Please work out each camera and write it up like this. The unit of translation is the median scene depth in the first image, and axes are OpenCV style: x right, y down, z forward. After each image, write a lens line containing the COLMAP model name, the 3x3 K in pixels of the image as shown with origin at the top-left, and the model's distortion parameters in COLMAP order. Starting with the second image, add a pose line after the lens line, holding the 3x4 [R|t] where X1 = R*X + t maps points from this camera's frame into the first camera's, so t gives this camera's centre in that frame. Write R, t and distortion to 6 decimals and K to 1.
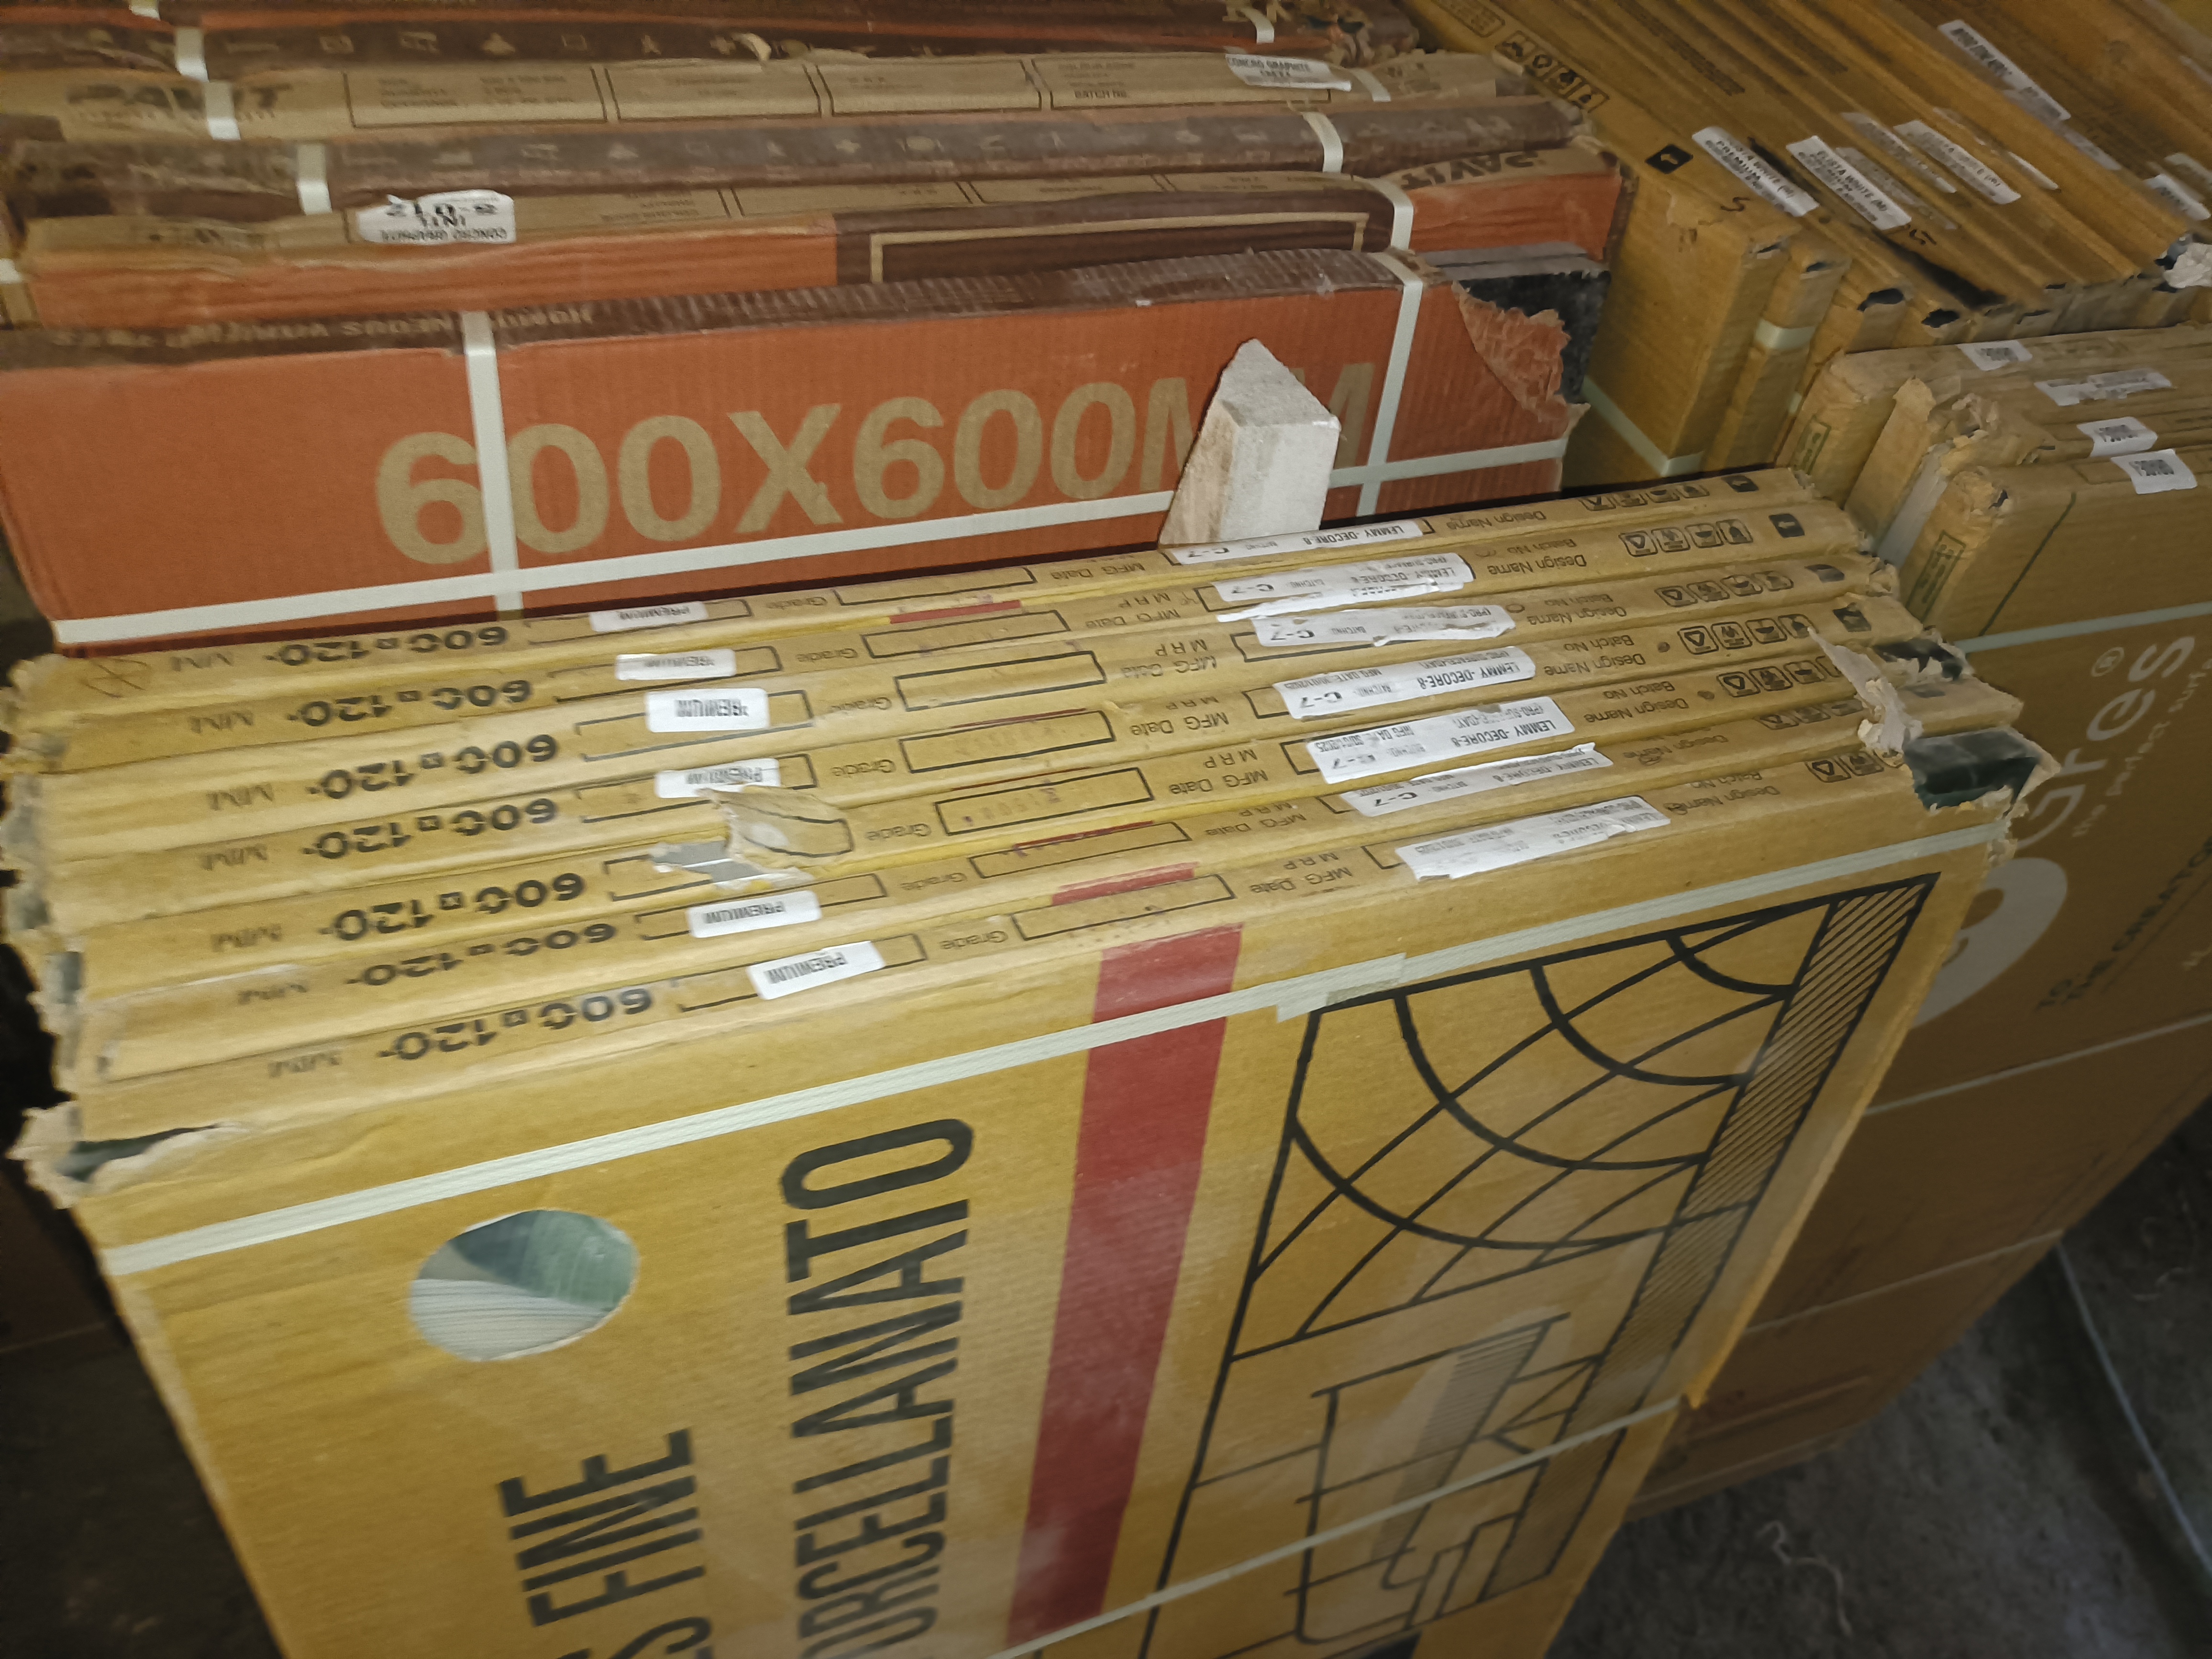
lens RADIAL K [[1643.9, 0, 1120.5], [0, 1643.9, 829.9], [0, 0, 1]] dist [0.037924, -0.033831]
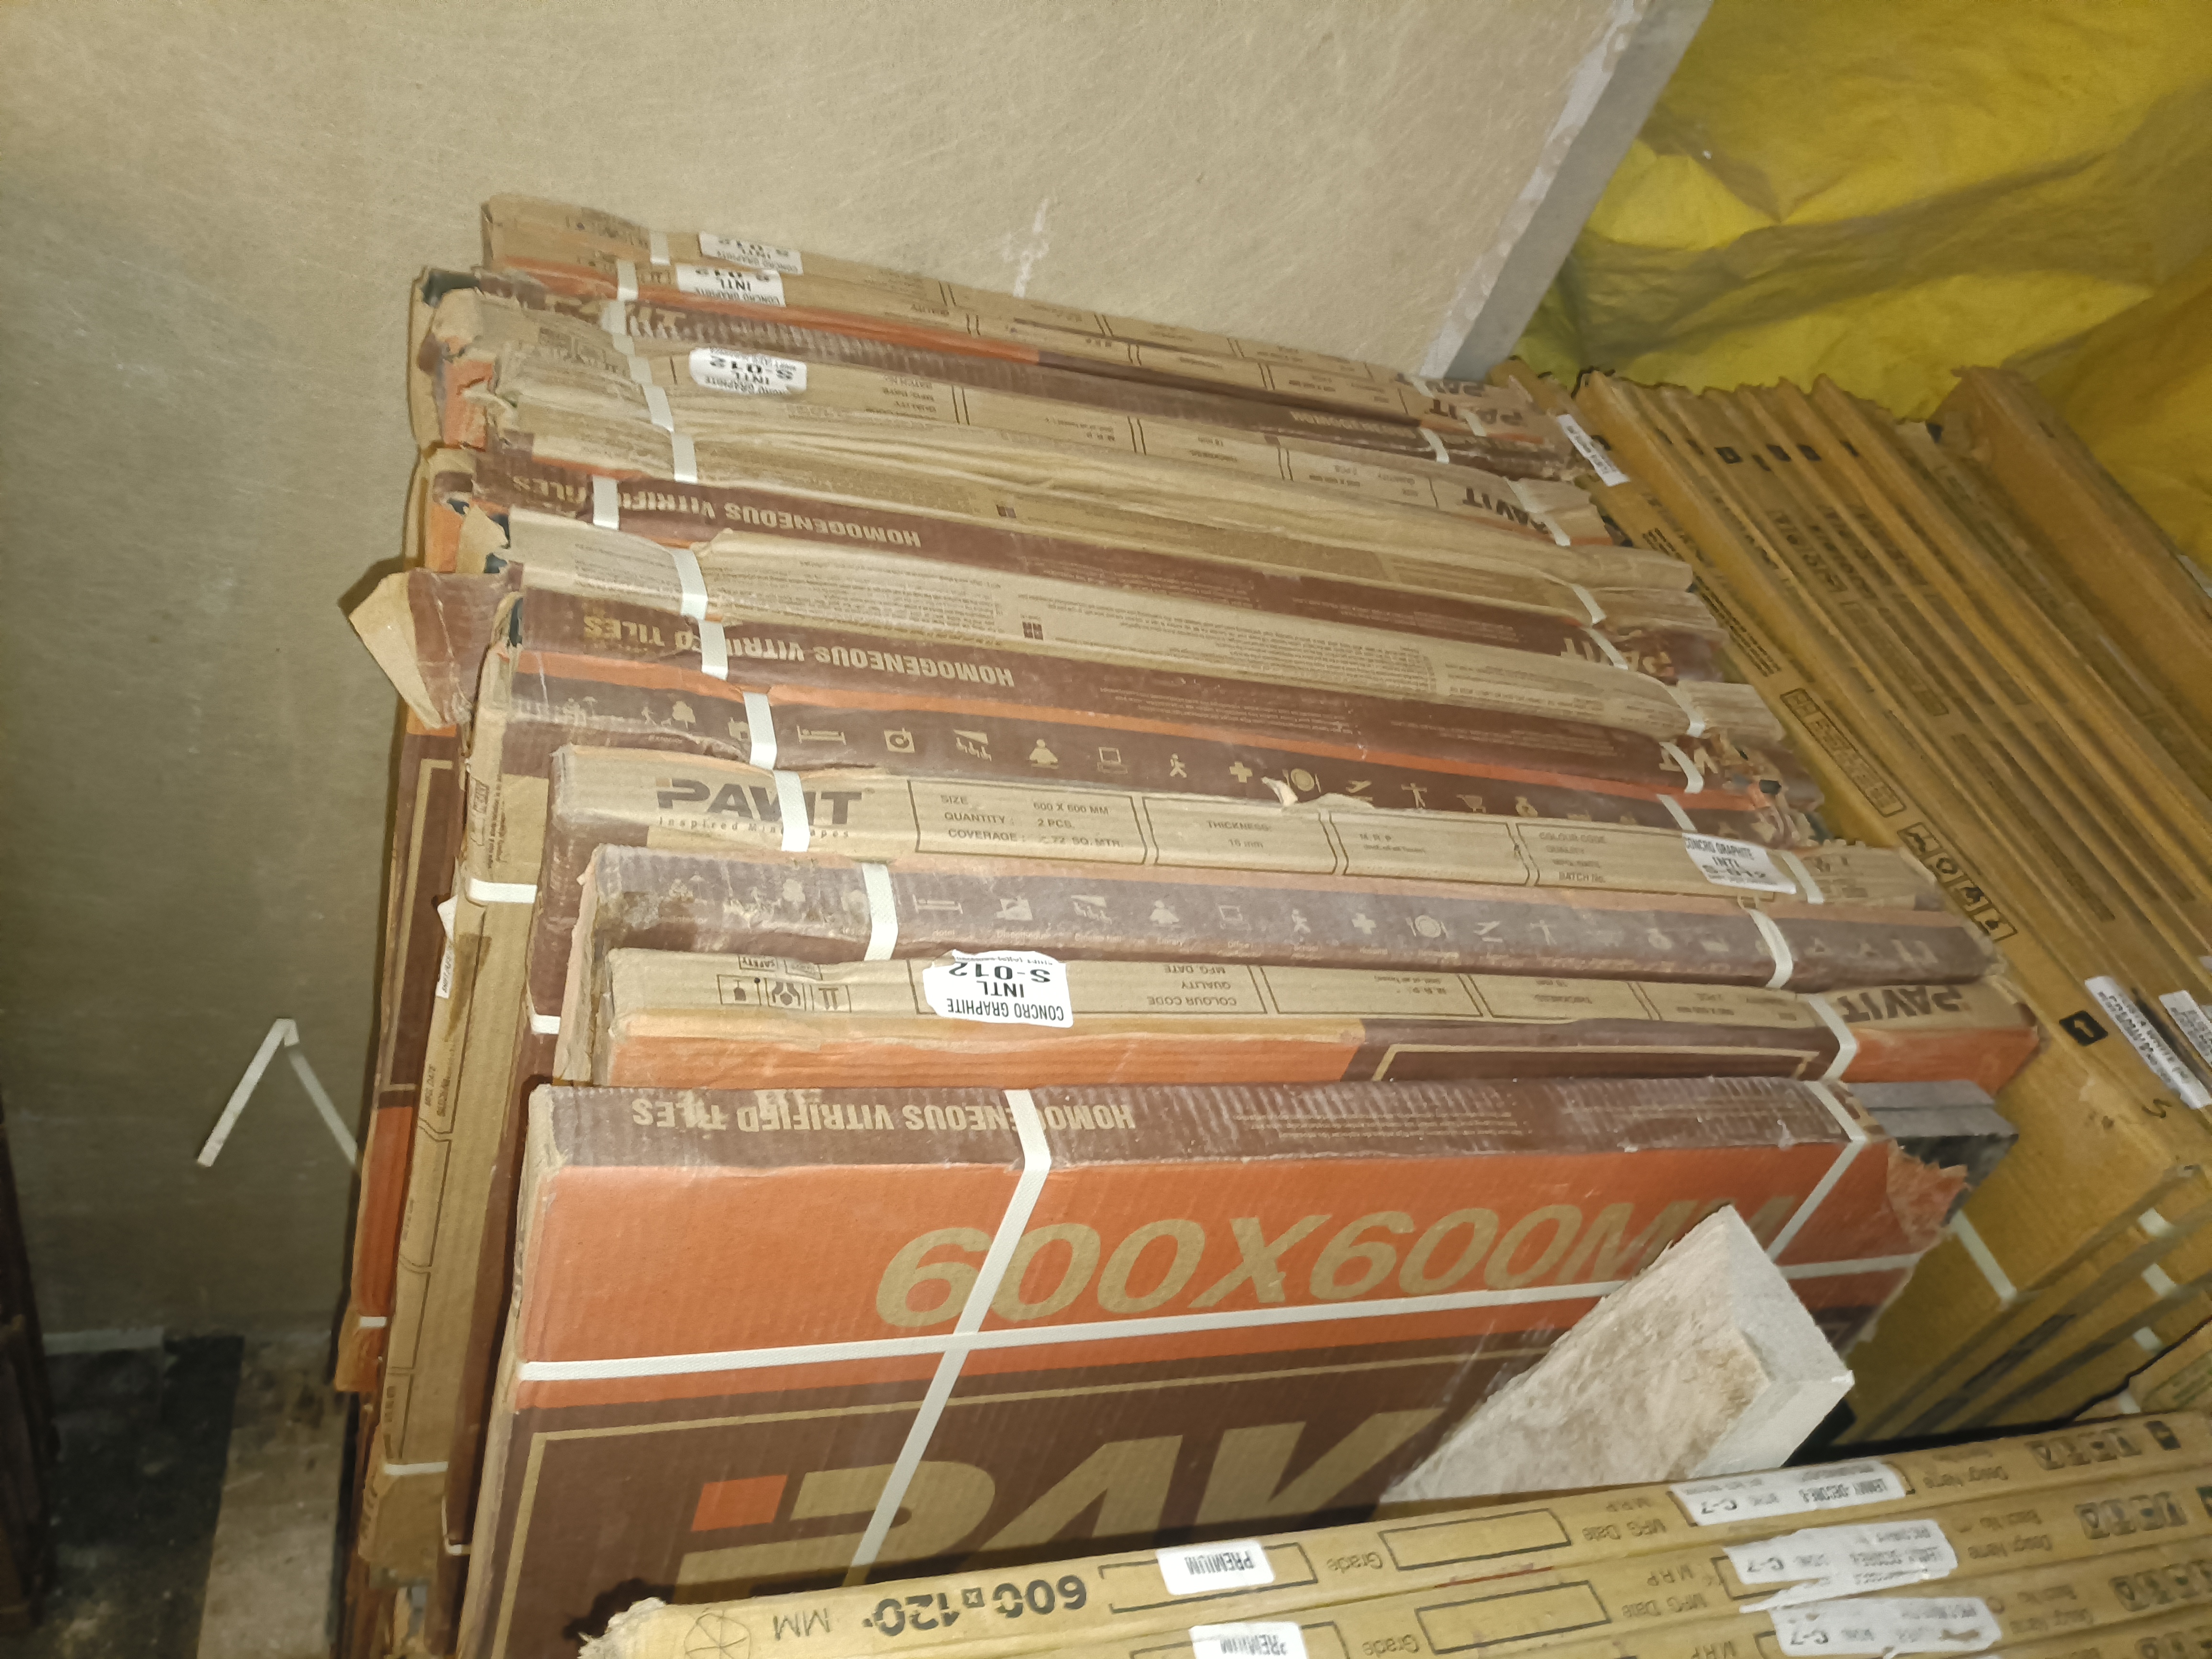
lens RADIAL K [[1643.9, 0, 1120.5], [0, 1643.9, 829.9], [0, 0, 1]] dist [0.037924, -0.033831]
pose [[0.975609, 0.209748, 0.064747, -0.380255], [-0.203148, 0.974458, -0.095718, -0.340984], [-0.083170, 0.080230, 0.993301, 0.025673]]
